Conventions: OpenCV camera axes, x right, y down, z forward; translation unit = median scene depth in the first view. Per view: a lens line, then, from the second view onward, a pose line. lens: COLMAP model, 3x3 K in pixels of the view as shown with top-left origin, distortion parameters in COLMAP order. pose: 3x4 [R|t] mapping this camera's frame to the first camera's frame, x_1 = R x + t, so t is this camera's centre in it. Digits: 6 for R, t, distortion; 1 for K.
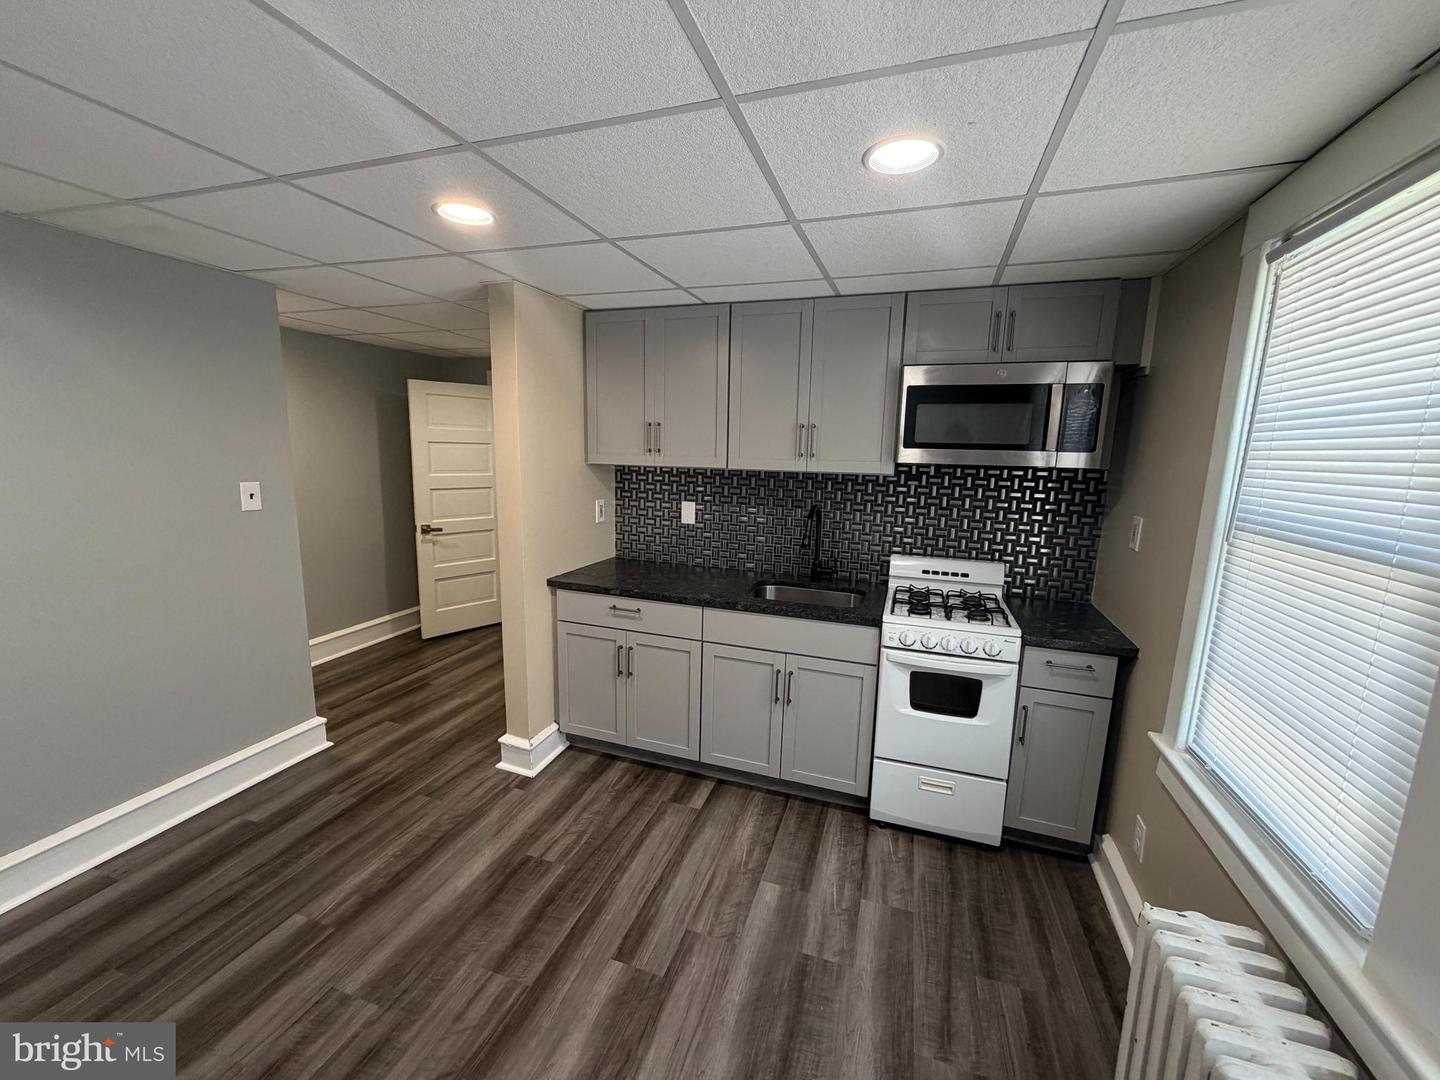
lens RADIAL K [[579.7, 0, 720.9], [0, 579.7, 545.9], [0, 0, 1]] dist [-0.001116, -0.000325]
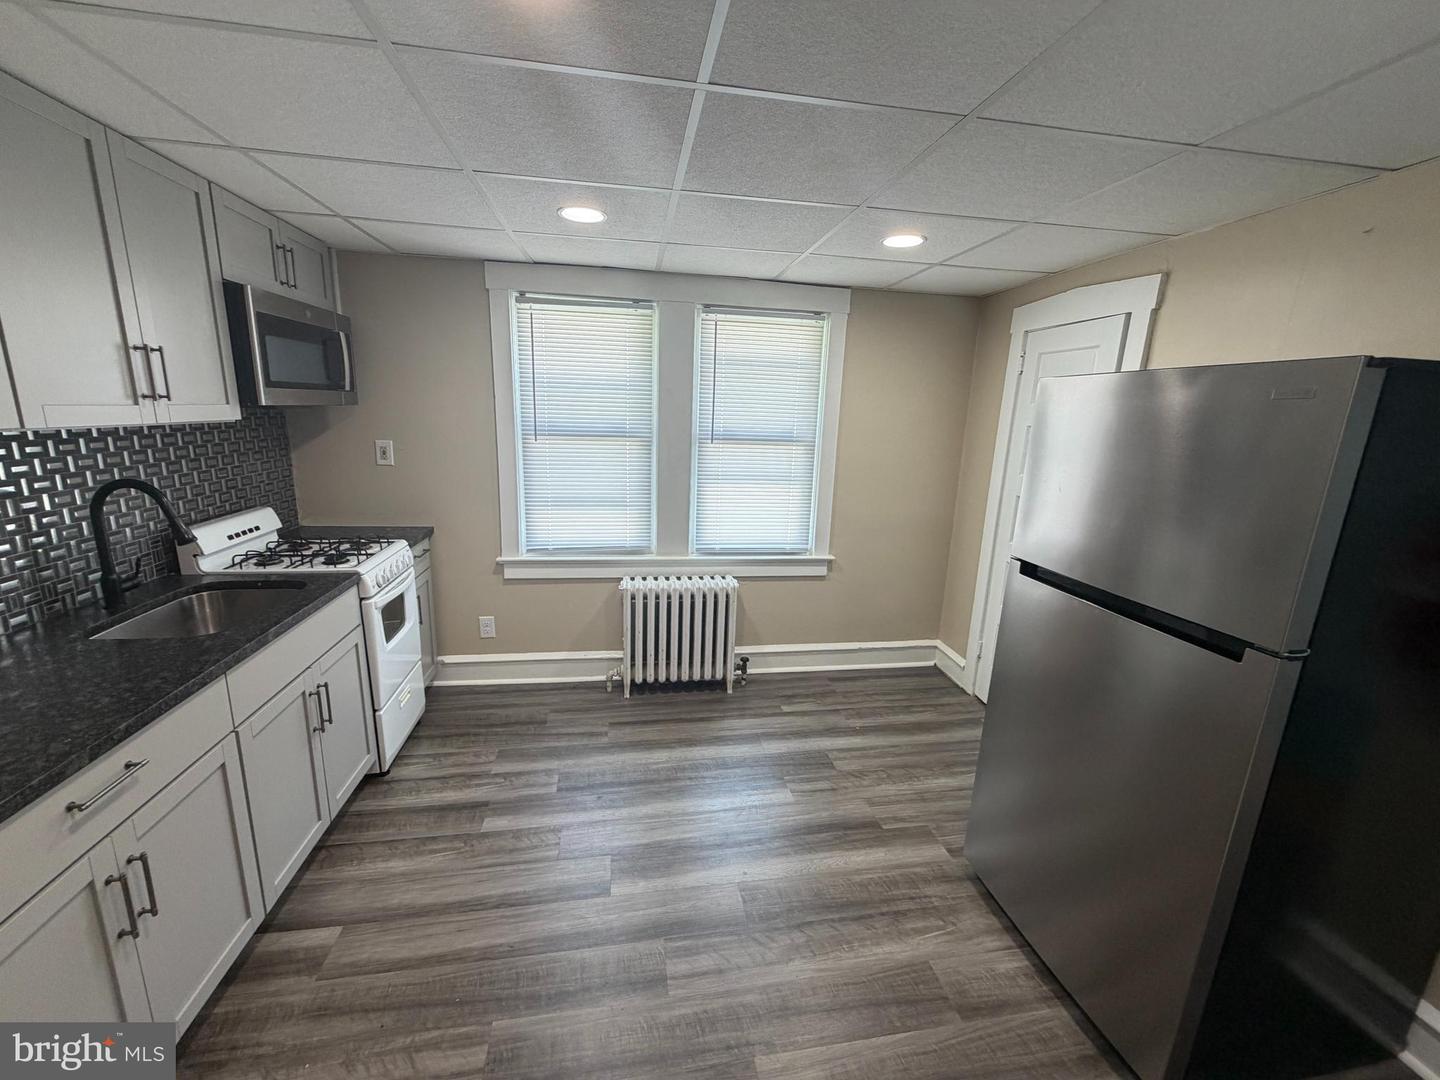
lens RADIAL K [[579.7, 0, 719.5], [0, 579.7, 543.2], [0, 0, 1]] dist [-0.001116, -0.000325]
pose [[-0.484609, -0.234571, 0.842692, -0.753336], [0.103433, 0.941248, 0.321487, -0.155417], [-0.868594, 0.242957, -0.431875, 0.827785]]
